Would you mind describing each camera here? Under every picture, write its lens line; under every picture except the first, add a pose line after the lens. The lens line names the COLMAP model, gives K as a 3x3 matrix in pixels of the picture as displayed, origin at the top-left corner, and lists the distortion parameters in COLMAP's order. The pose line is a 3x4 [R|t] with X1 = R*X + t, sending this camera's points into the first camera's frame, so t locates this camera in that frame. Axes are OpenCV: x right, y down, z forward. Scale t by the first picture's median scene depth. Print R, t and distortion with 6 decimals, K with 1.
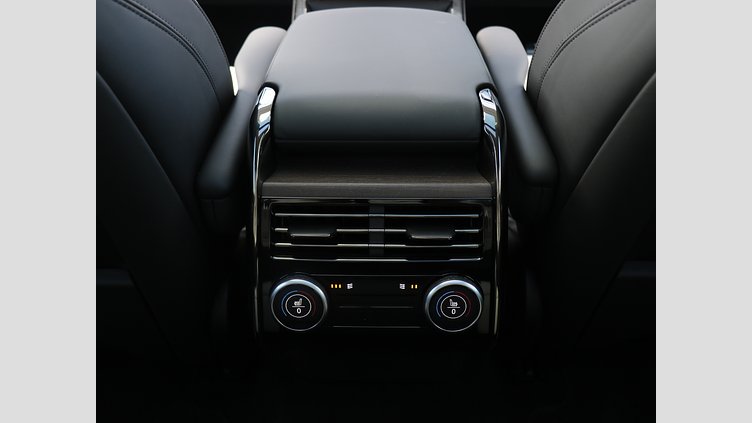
lens RADIAL K [[676.9, 0, 379.9], [0, 676.9, 211.1], [0, 0, 1]] dist [-0.018016, 0.000000]
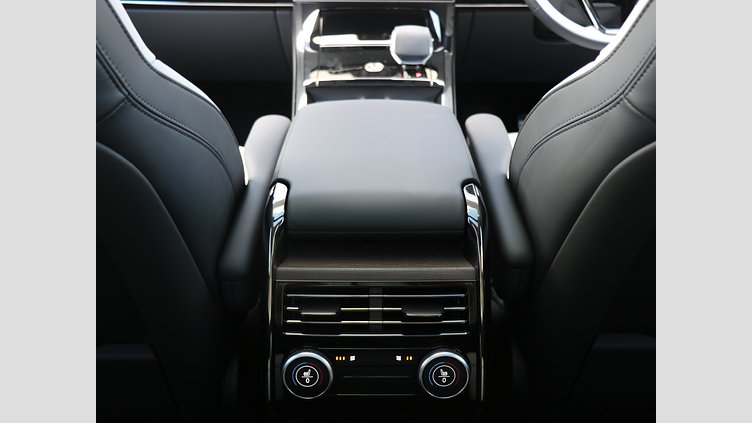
lens RADIAL K [[770.6, 0, 377.7], [0, 770.6, 199.3], [0, 0, 1]] dist [-0.027079, 0.000000]
pose [[0.999951, -0.004865, 0.008677, -0.011919], [0.005694, 0.995157, -0.098135, -0.027509], [-0.008158, 0.098180, 0.995135, -0.312047]]
